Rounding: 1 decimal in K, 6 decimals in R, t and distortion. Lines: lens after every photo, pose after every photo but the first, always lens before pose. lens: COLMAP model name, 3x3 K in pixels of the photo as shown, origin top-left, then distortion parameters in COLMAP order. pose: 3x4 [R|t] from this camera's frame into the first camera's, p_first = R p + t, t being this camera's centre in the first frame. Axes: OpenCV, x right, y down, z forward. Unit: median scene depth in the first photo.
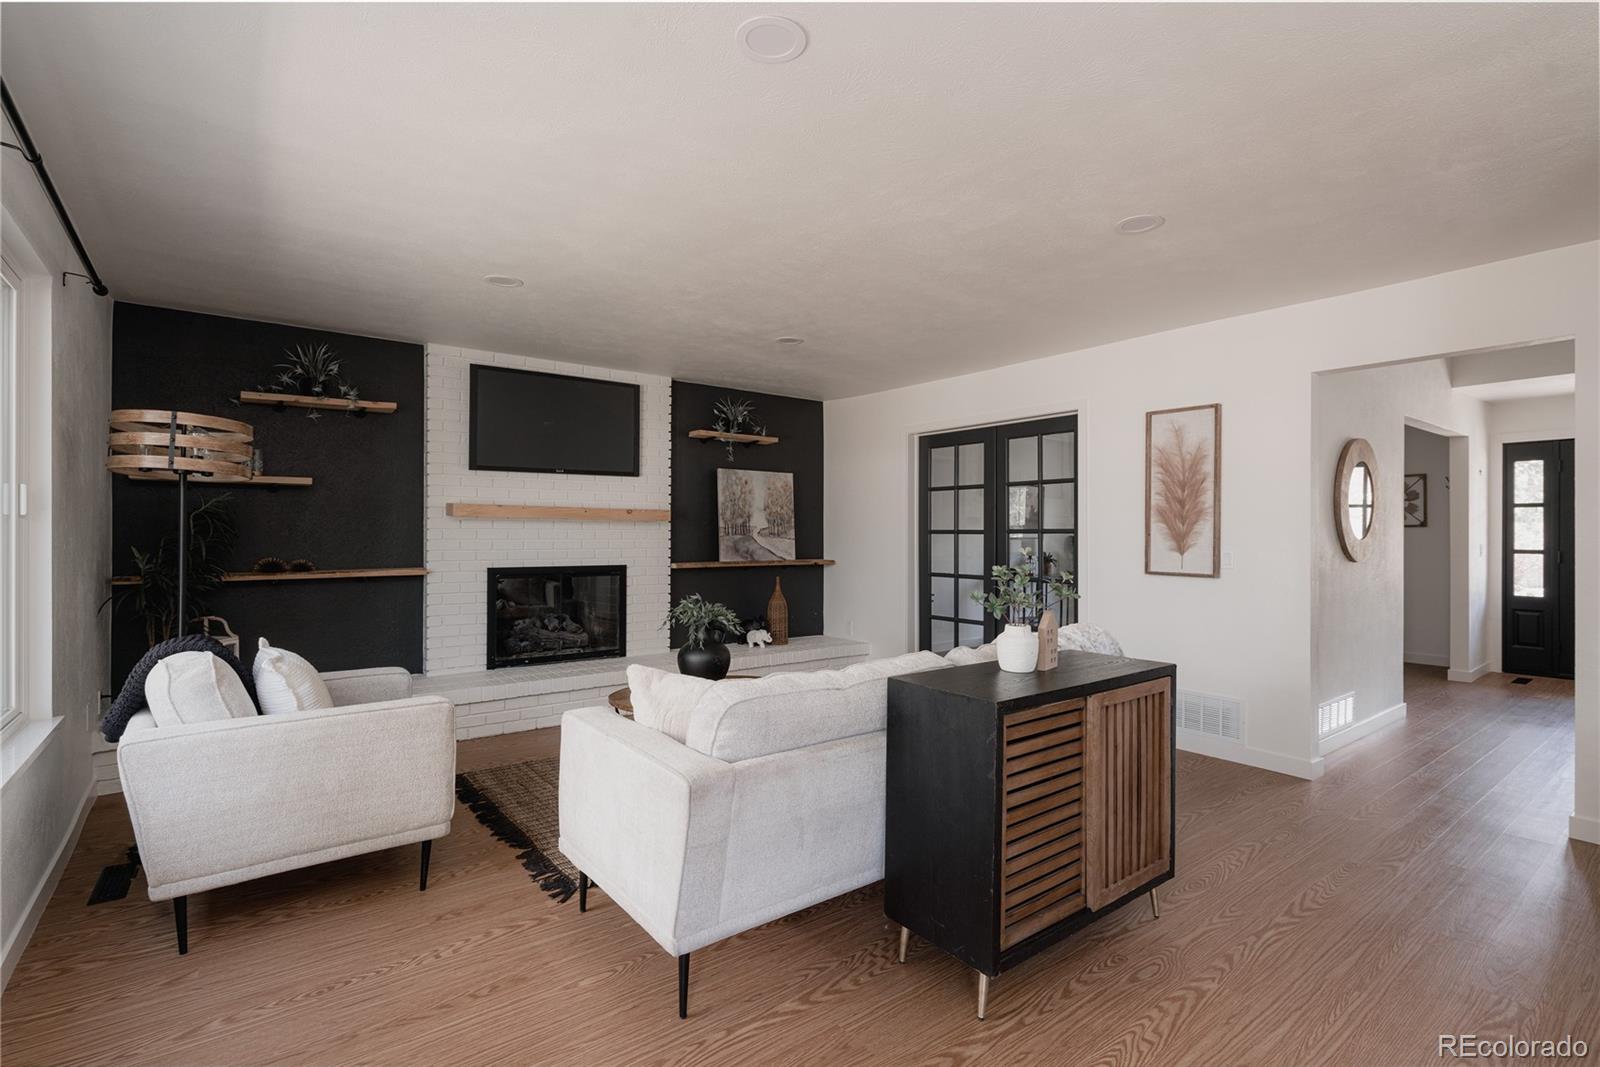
lens RADIAL K [[749.6, 0, 820.0], [0, 749.6, 529.7], [0, 0, 1]] dist [-0.001797, 0.000900]
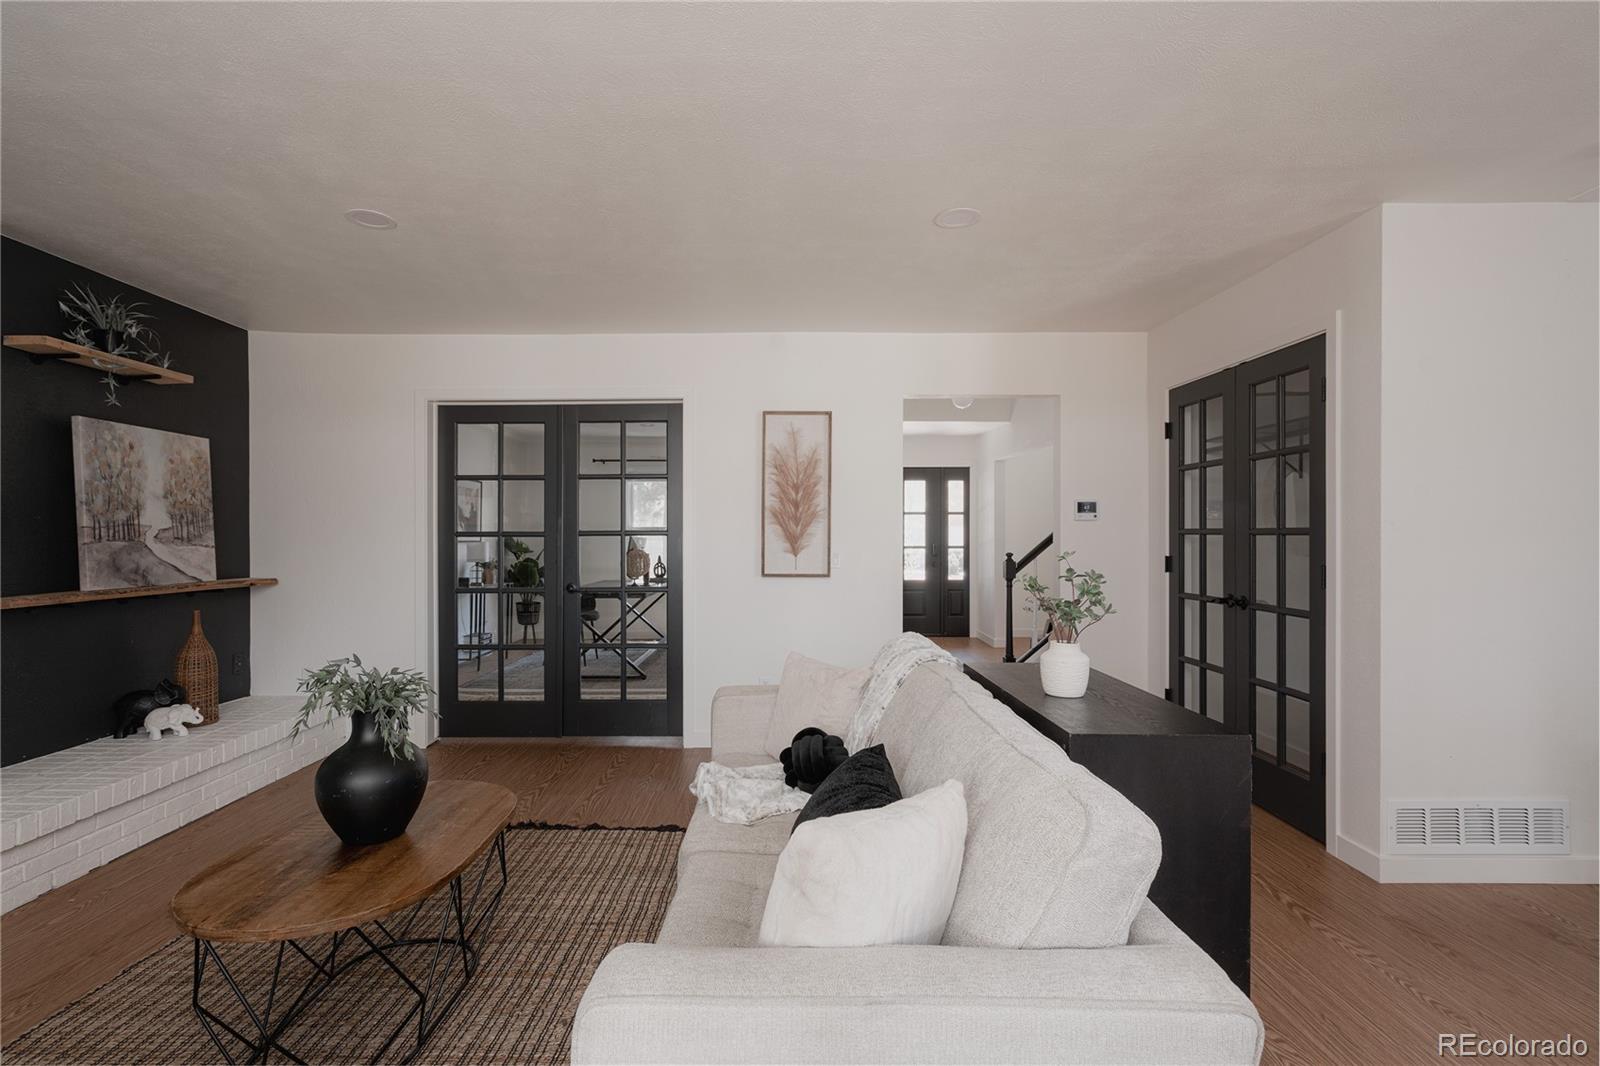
lens RADIAL K [[749.6, 0, 786.9], [0, 749.6, 539.3], [0, 0, 1]] dist [-0.001797, 0.000900]
pose [[0.631379, -0.007173, 0.775441, -0.232704], [0.000358, 0.999960, 0.008959, 0.001175], [-0.775475, -0.005379, 0.631356, 0.277765]]
